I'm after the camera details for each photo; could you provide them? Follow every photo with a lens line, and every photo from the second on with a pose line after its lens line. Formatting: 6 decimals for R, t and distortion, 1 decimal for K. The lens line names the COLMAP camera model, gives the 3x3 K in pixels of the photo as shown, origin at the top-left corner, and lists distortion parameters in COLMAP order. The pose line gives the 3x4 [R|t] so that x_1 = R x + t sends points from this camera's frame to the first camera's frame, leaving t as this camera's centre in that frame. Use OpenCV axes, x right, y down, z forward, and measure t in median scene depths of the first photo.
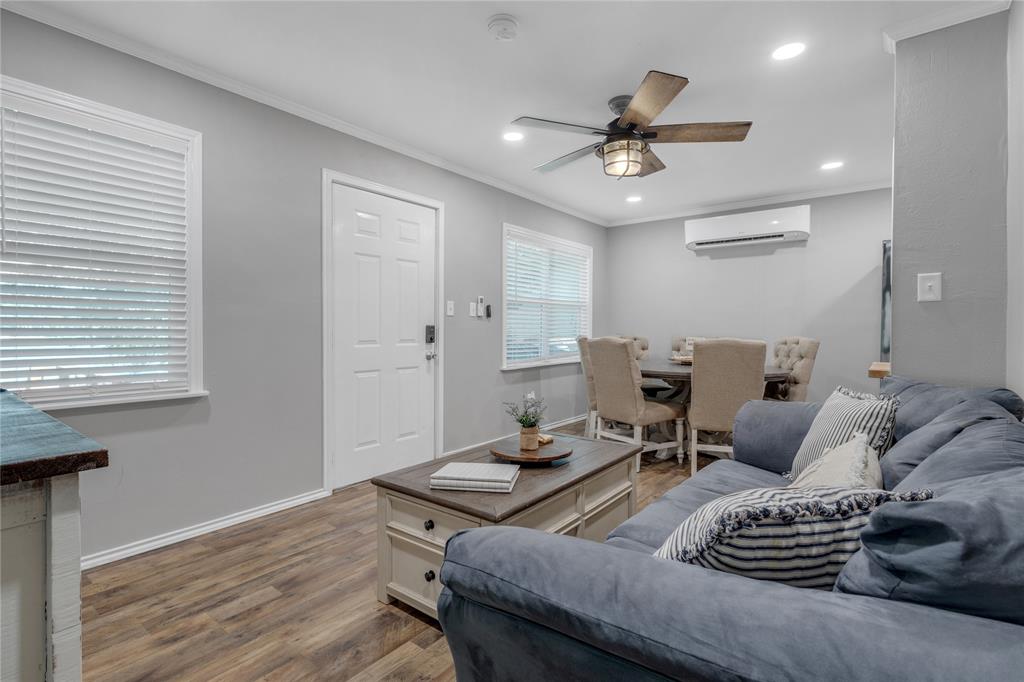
lens RADIAL K [[500.8, 0, 509.4], [0, 500.8, 338.4], [0, 0, 1]] dist [-0.015486, -0.001057]
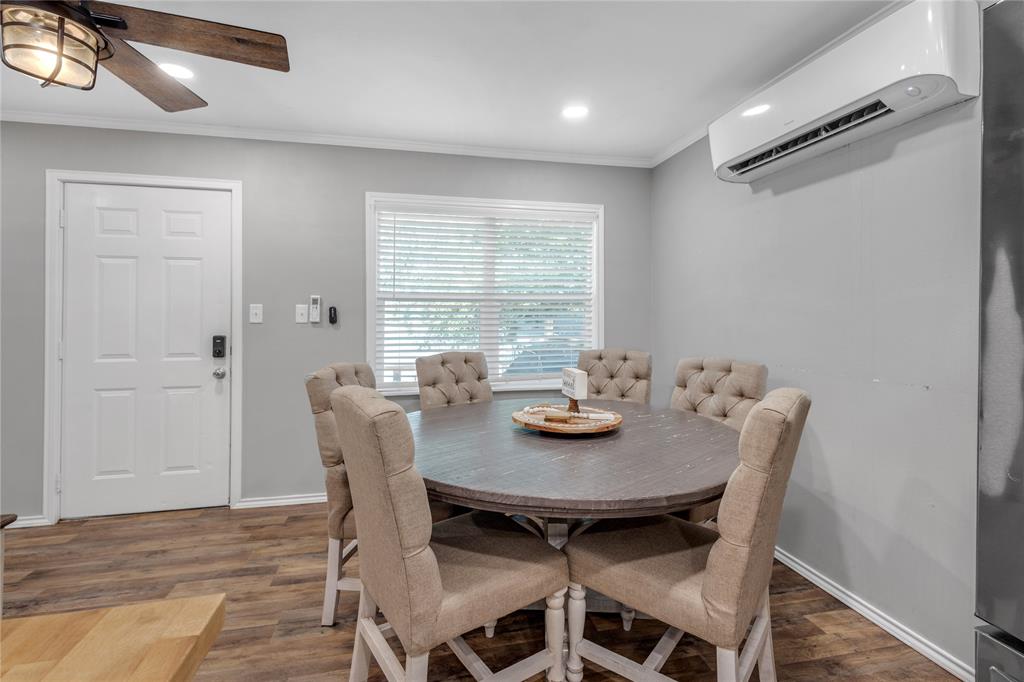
lens RADIAL K [[500.8, 0, 530.5], [0, 500.8, 319.1], [0, 0, 1]] dist [-0.015486, -0.001057]
pose [[0.784920, -0.009815, -0.619520, 0.666236], [-0.007883, 0.999635, -0.025825, -0.032891], [0.619547, 0.025154, 0.784556, 0.623763]]
